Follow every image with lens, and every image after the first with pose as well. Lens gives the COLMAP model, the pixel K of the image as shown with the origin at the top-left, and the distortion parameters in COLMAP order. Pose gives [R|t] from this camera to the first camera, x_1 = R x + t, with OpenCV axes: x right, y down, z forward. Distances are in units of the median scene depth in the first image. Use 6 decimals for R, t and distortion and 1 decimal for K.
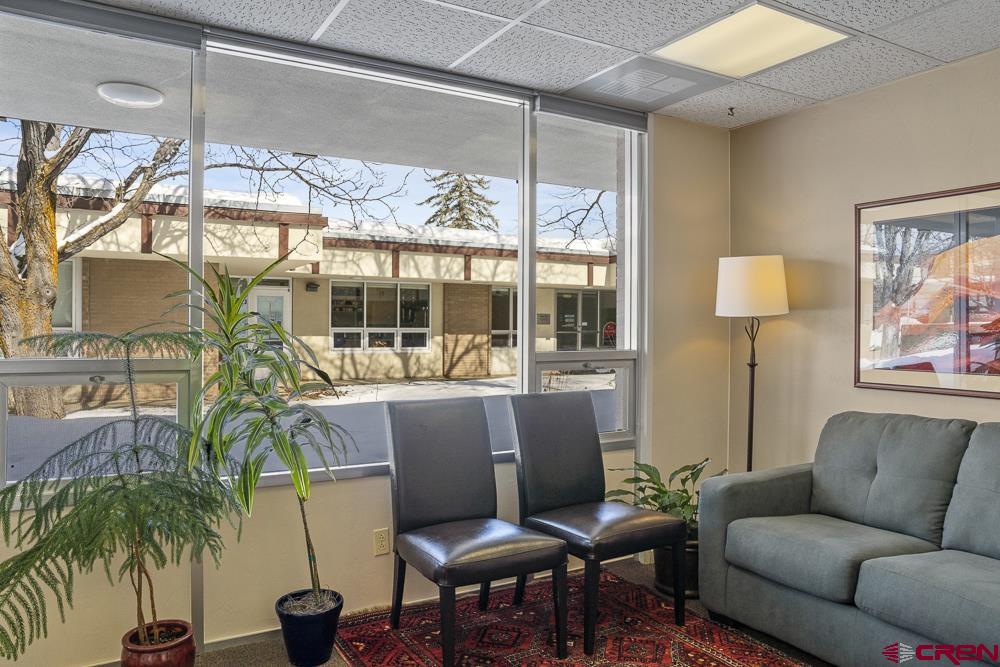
lens RADIAL K [[704.8, 0, 503.3], [0, 704.8, 334.4], [0, 0, 1]] dist [-0.029598, 0.000602]
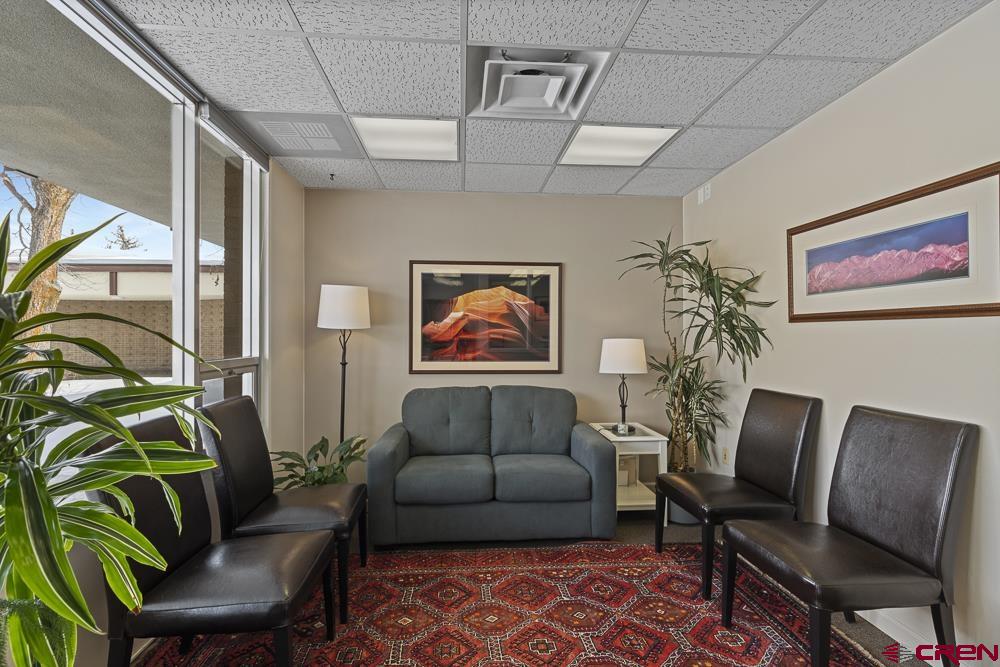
lens RADIAL K [[456.4, 0, 495.5], [0, 456.4, 338.8], [0, 0, 1]] dist [-0.001697, -0.000003]
pose [[0.438465, -0.008417, 0.898709, -0.344275], [0.010739, 0.999934, 0.004126, -0.006642], [-0.898684, 0.007842, 0.438526, 0.351097]]
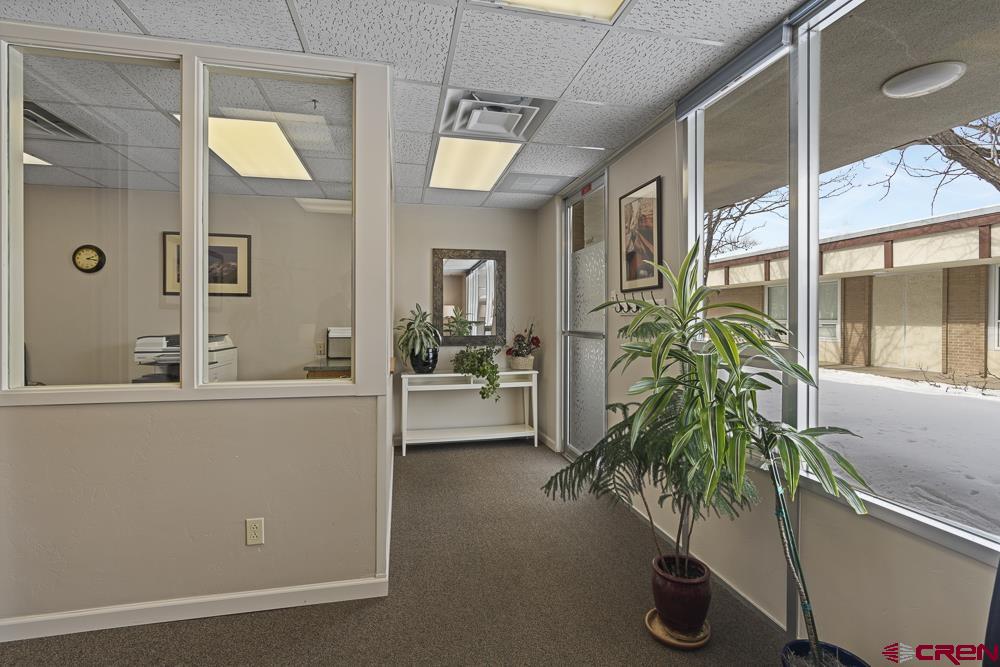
lens RADIAL K [[462.4, 0, 500.8], [0, 462.4, 322.4], [0, 0, 1]] dist [-0.007892, 0.000418]
pose [[-0.303168, 0.000669, -0.952937, 0.255995], [-0.011699, 0.999922, 0.004424, -0.000178], [0.952865, 0.012489, -0.303137, 0.607108]]
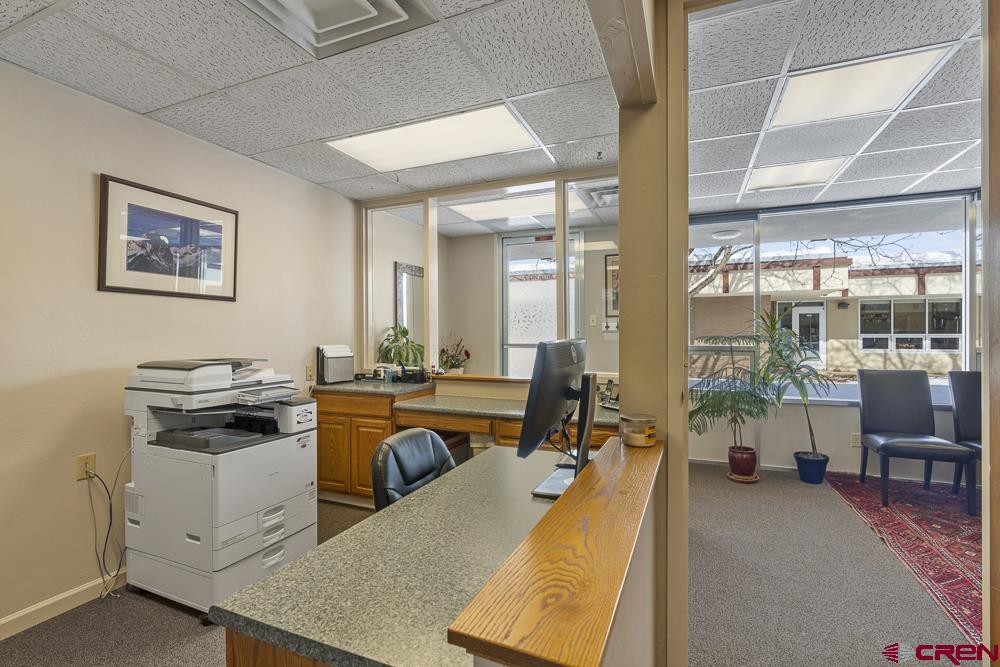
lens RADIAL K [[456.5, 0, 500.0], [0, 456.5, 333.5], [0, 0, 1]] dist [-0.004159, 0.000850]
pose [[0.600886, -0.007058, -0.799304, 0.225524], [-0.003431, 0.999929, -0.011408, 0.008982], [0.799327, 0.009597, 0.600819, -0.520462]]
